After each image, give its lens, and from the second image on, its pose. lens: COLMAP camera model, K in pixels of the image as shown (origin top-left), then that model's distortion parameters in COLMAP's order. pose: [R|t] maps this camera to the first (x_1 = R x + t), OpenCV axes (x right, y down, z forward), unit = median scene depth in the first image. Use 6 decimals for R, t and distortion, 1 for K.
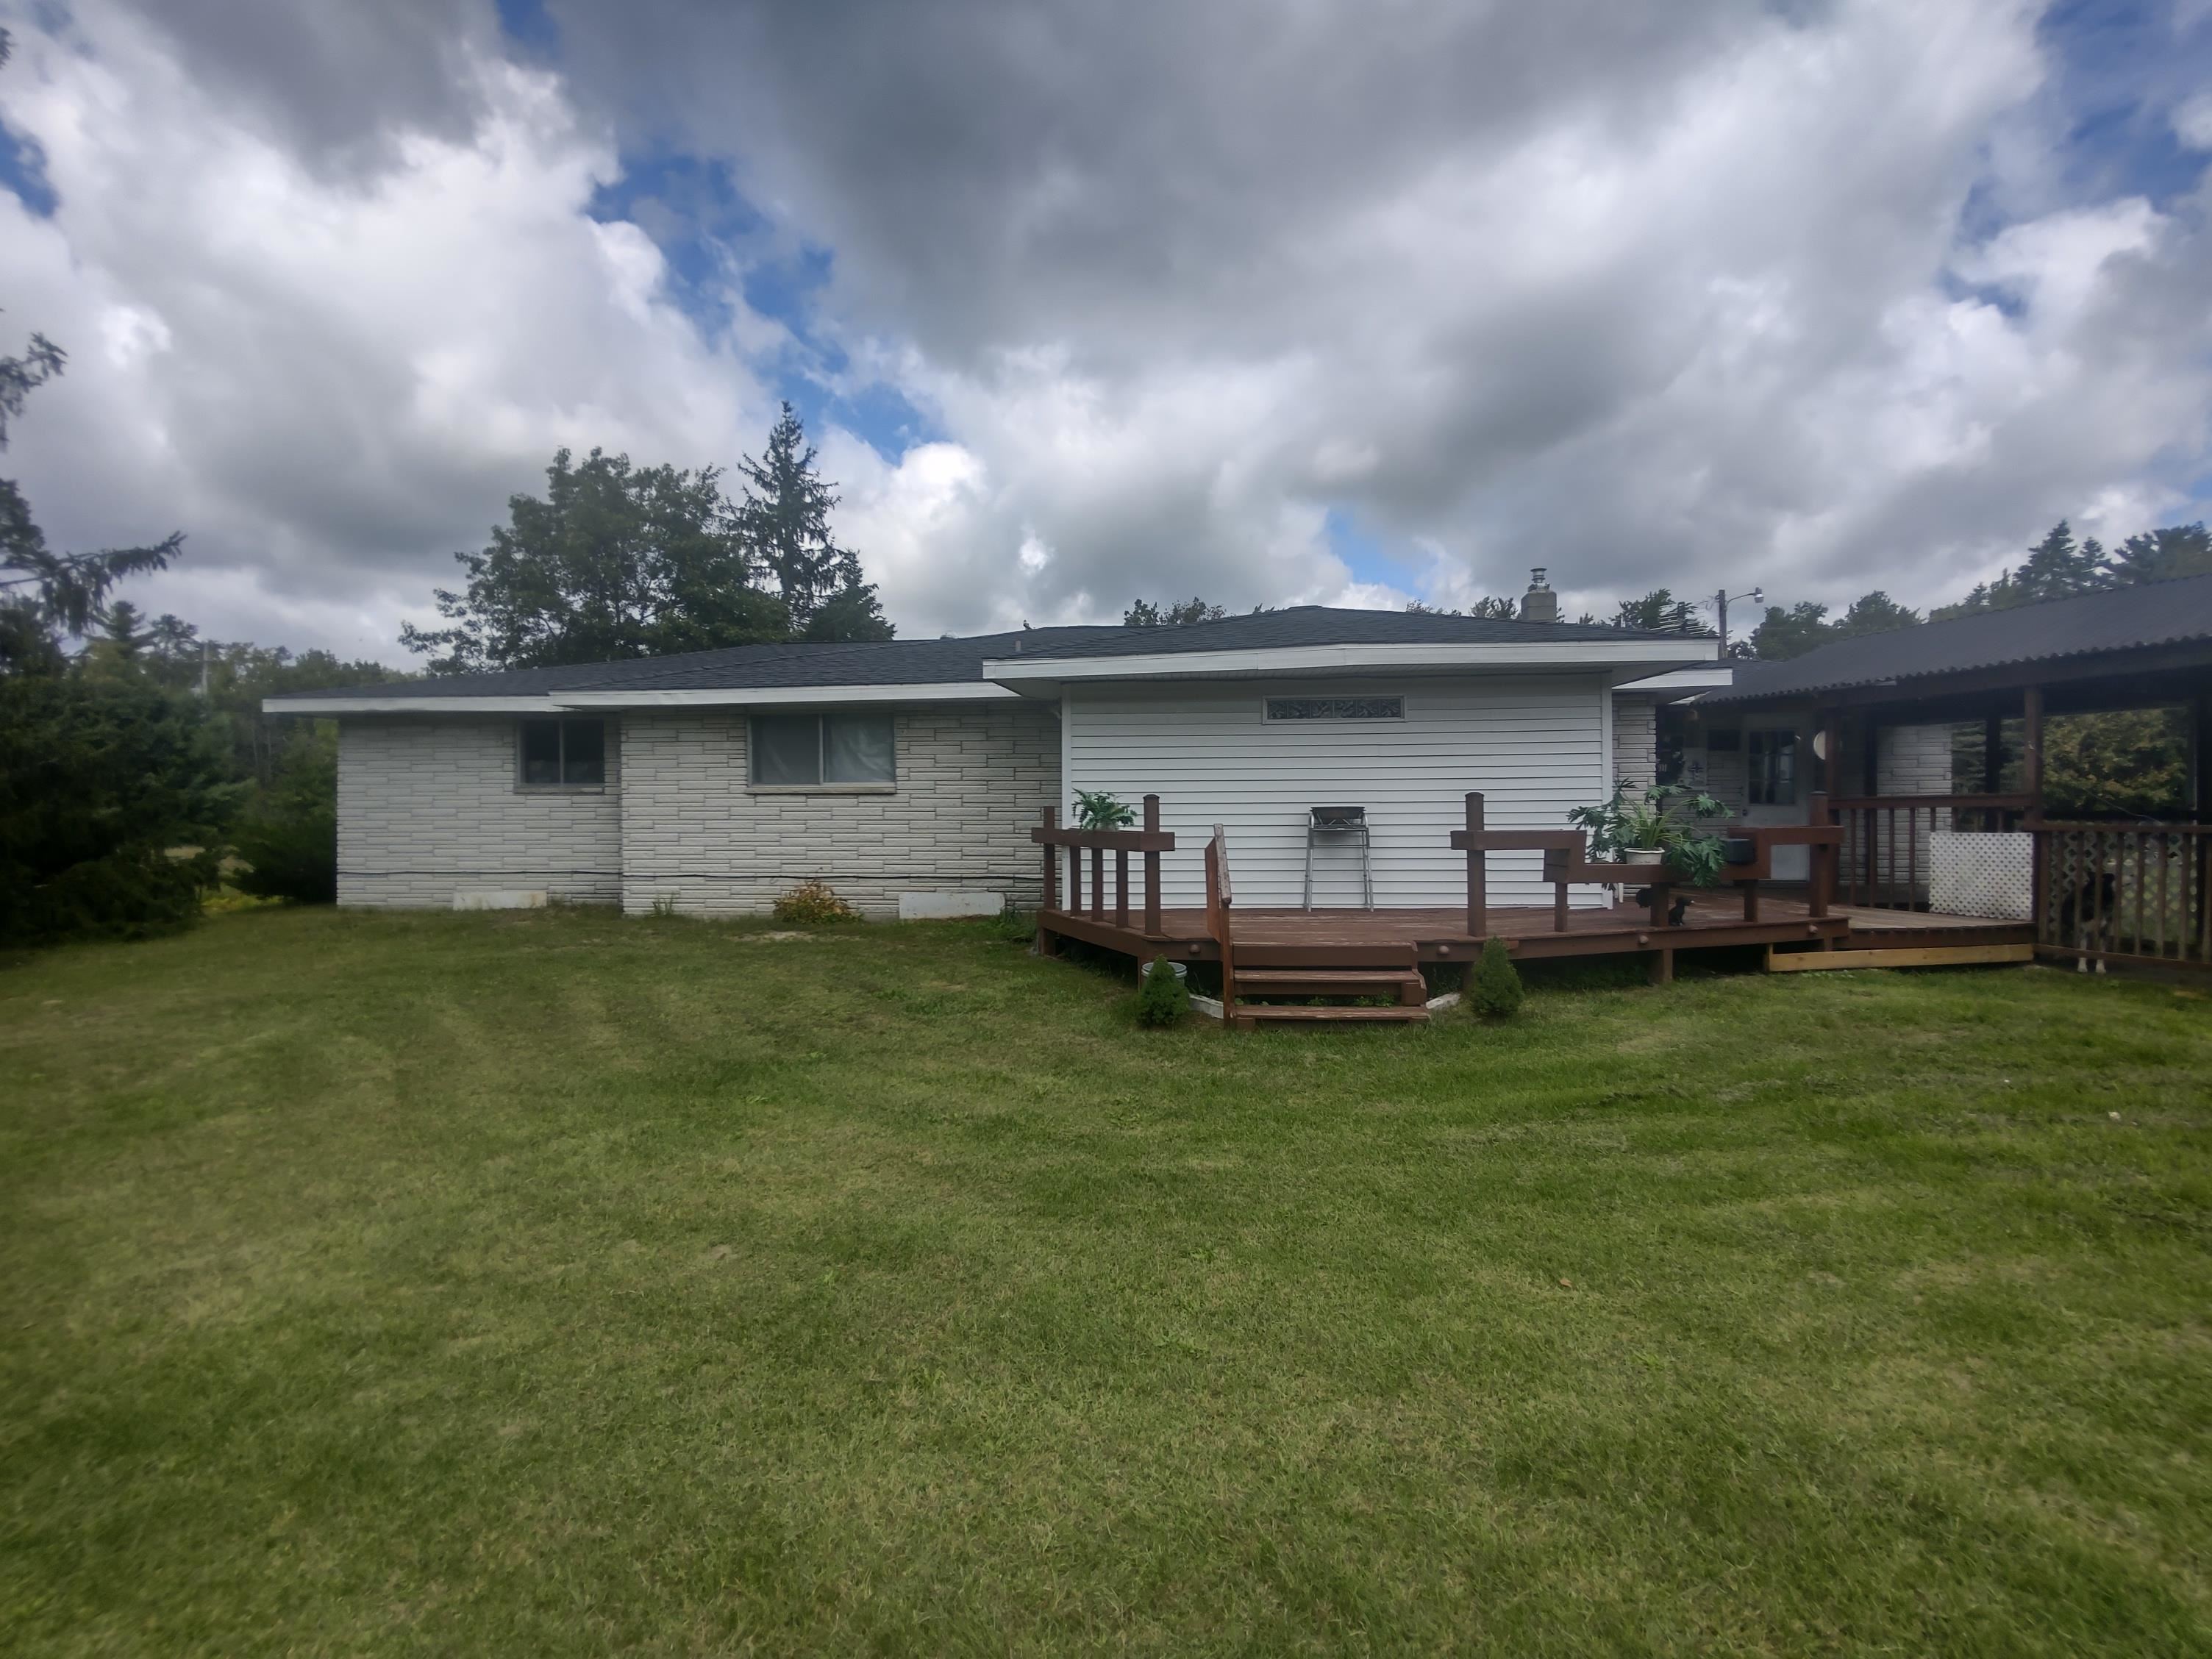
lens RADIAL K [[1060.9, 0, 1102.7], [0, 1060.9, 820.8], [0, 0, 1]] dist [0.001109, -0.020029]
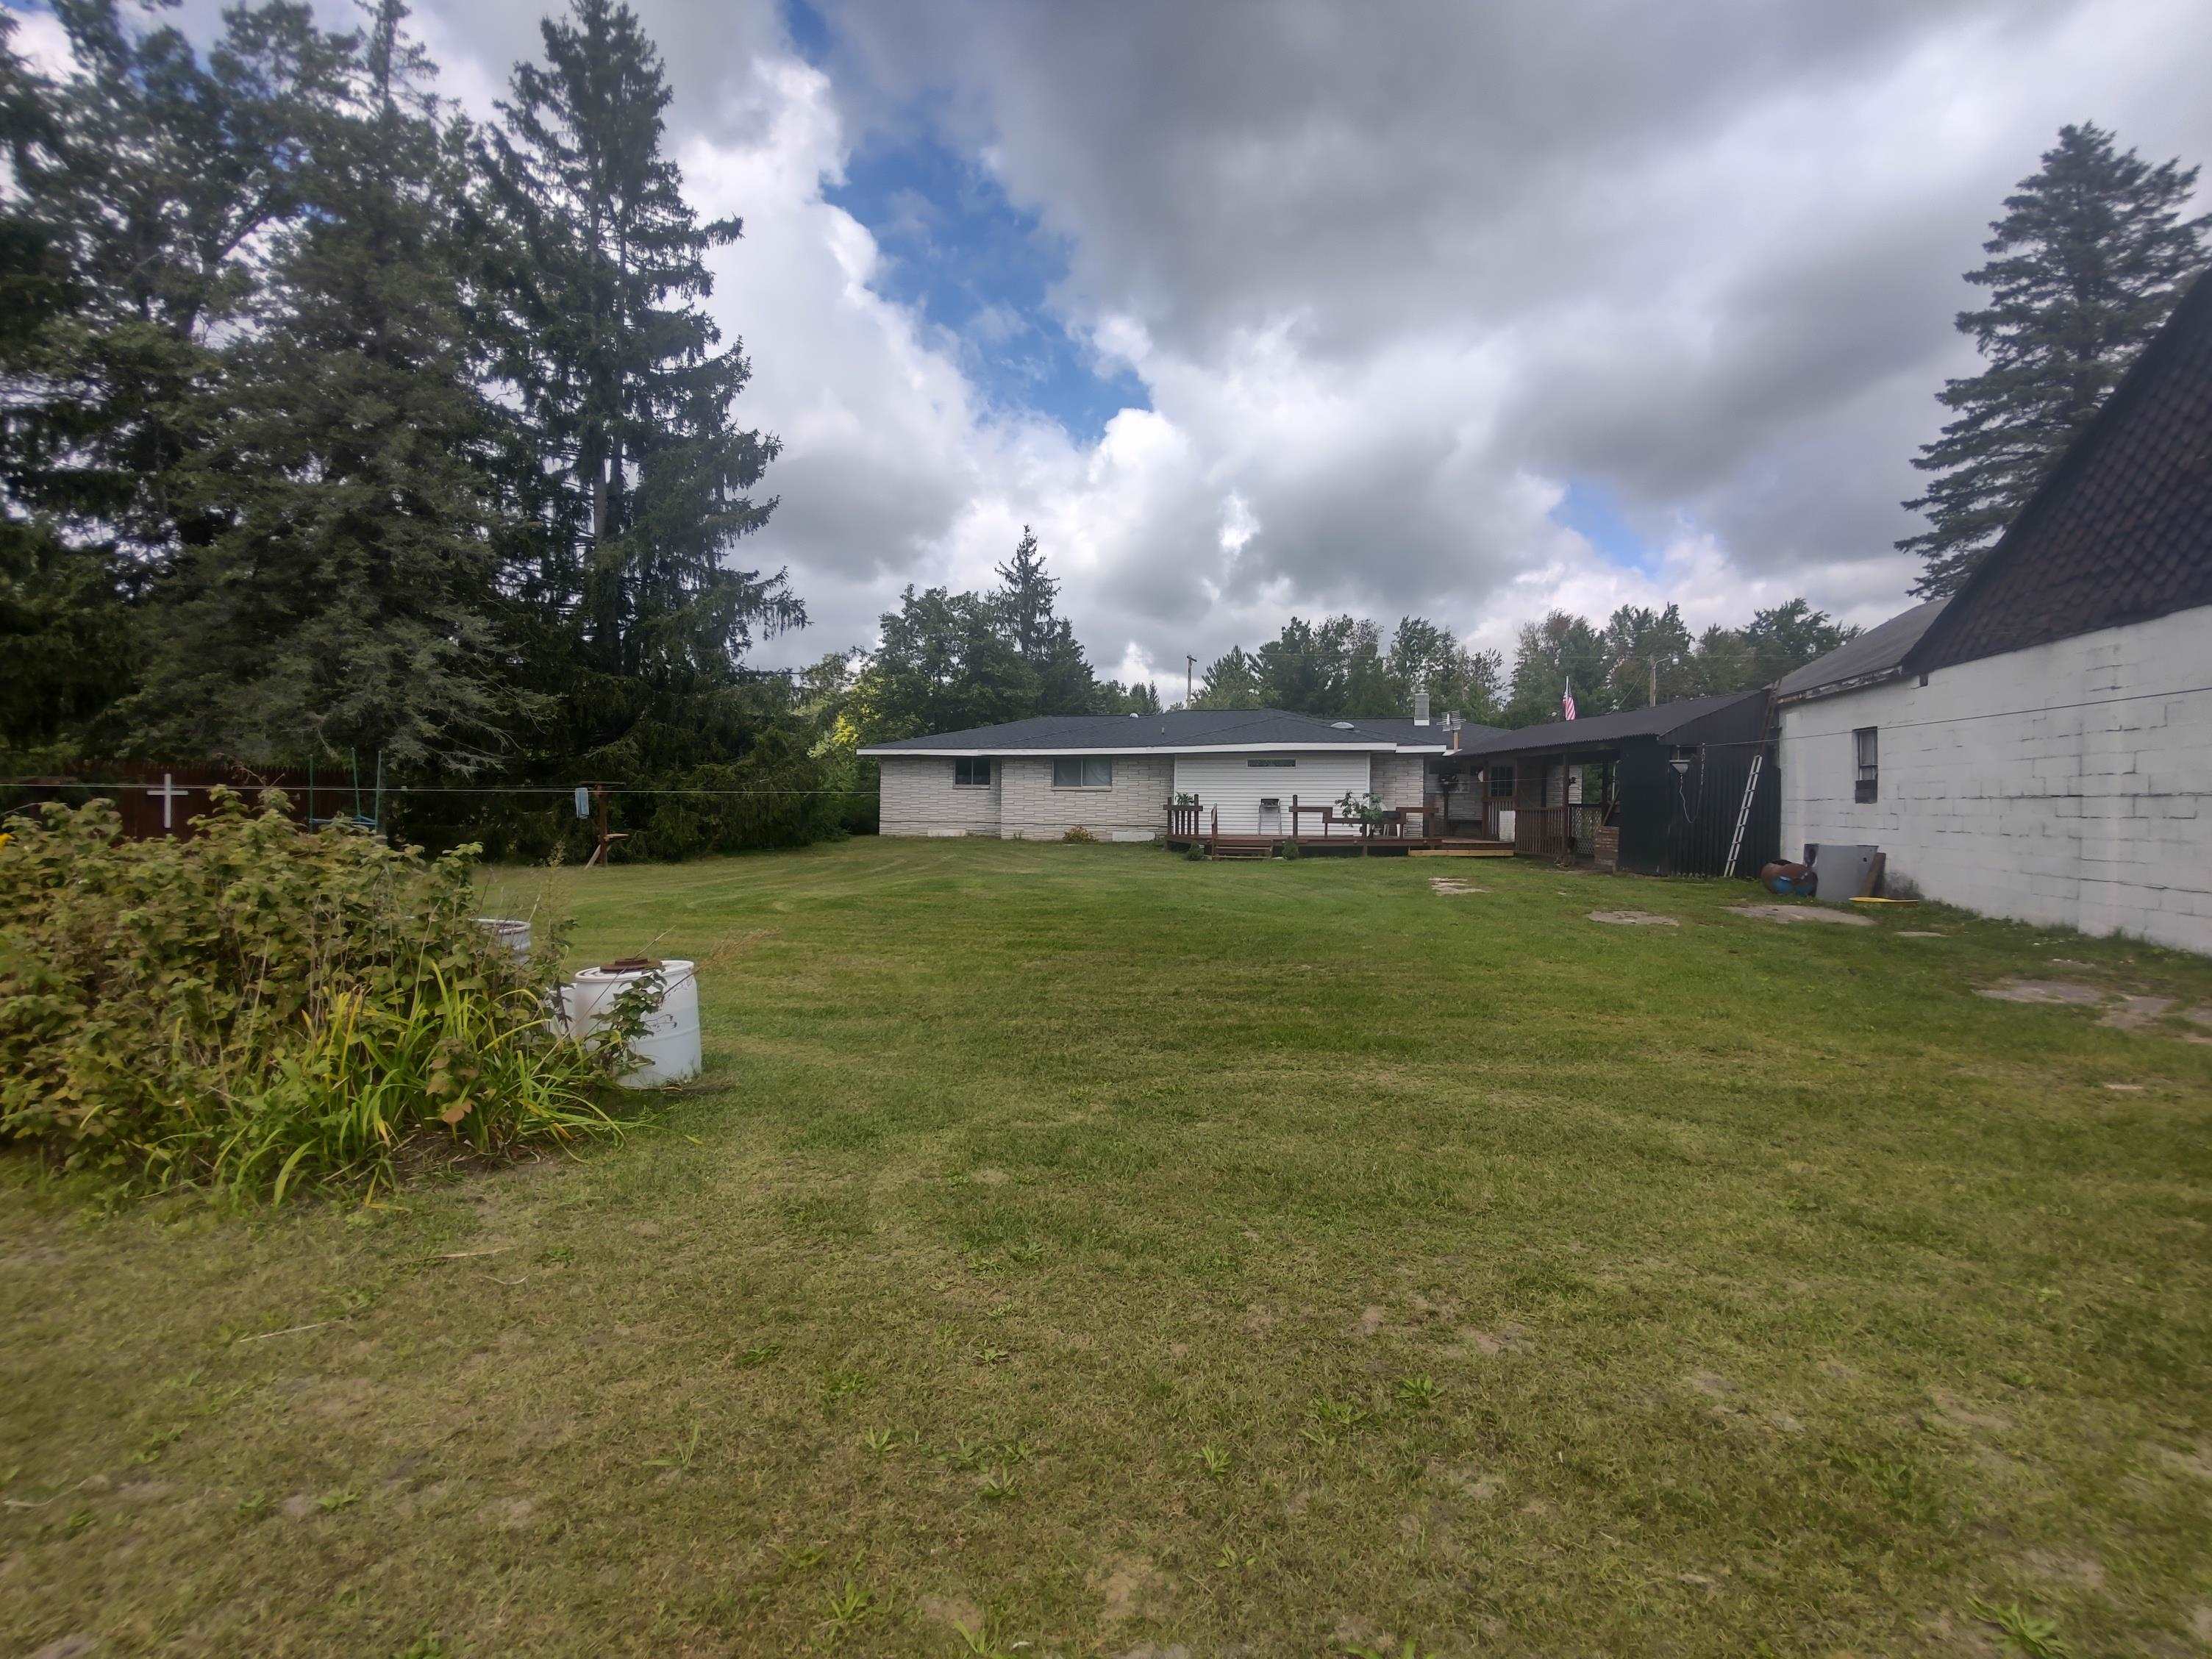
lens RADIAL K [[1060.9, 0, 1102.7], [0, 1060.9, 820.8], [0, 0, 1]] dist [0.001109, -0.020029]
pose [[0.986252, 0.016304, -0.164445, 0.173952], [-0.014605, 0.999827, 0.011536, 0.013956], [0.164604, -0.008975, 0.986319, -1.313769]]
